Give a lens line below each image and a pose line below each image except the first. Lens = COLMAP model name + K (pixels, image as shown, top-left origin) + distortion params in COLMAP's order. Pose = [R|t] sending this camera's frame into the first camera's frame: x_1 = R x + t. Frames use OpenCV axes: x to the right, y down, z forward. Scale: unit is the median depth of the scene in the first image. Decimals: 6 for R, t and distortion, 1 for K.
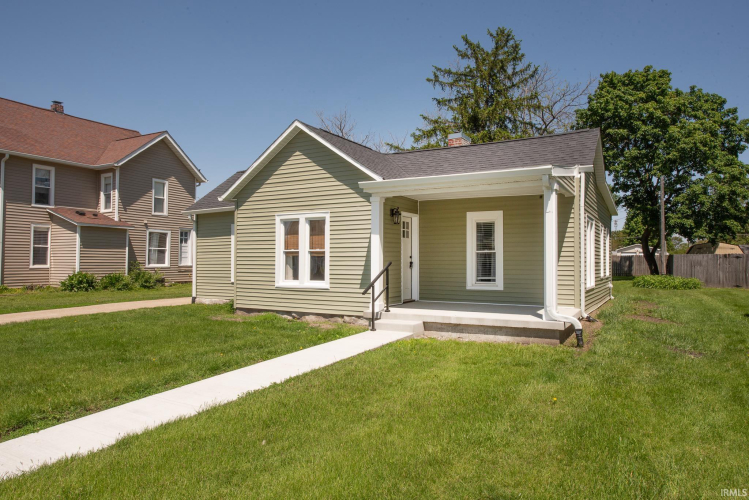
lens RADIAL K [[497.5, 0, 373.5], [0, 497.5, 251.8], [0, 0, 1]] dist [-0.012501, -0.006705]
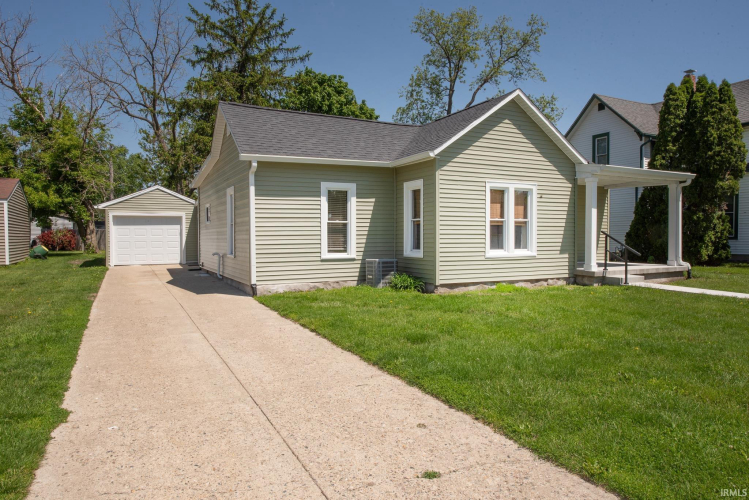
lens RADIAL K [[497.5, 0, 372.1], [0, 497.5, 248.5], [0, 0, 1]] dist [-0.012501, -0.006705]
pose [[0.553234, -0.029434, 0.832506, -1.108373], [-0.016781, 0.998779, 0.046464, 0.012758], [-0.832857, -0.039676, 0.552064, 0.654276]]
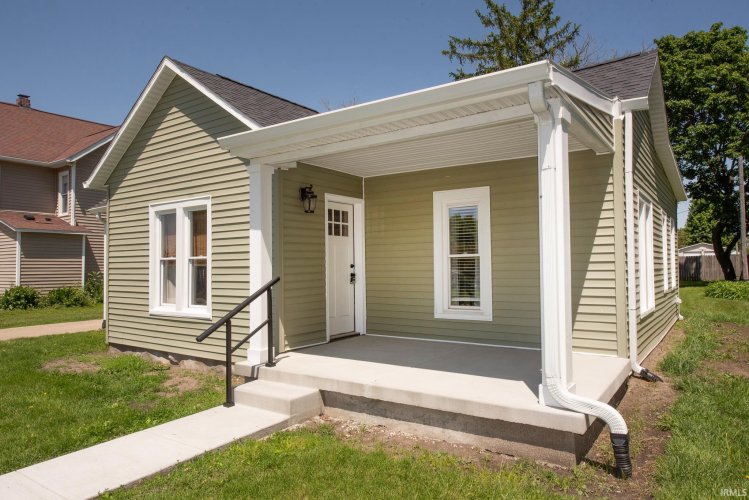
lens RADIAL K [[497.5, 0, 374.6], [0, 497.5, 251.7], [0, 0, 1]] dist [-0.012501, -0.006705]
pose [[0.995532, -0.016661, -0.092943, 0.164037], [0.015858, 0.999830, -0.009370, -0.001446], [0.093084, 0.007854, 0.995627, 0.368926]]
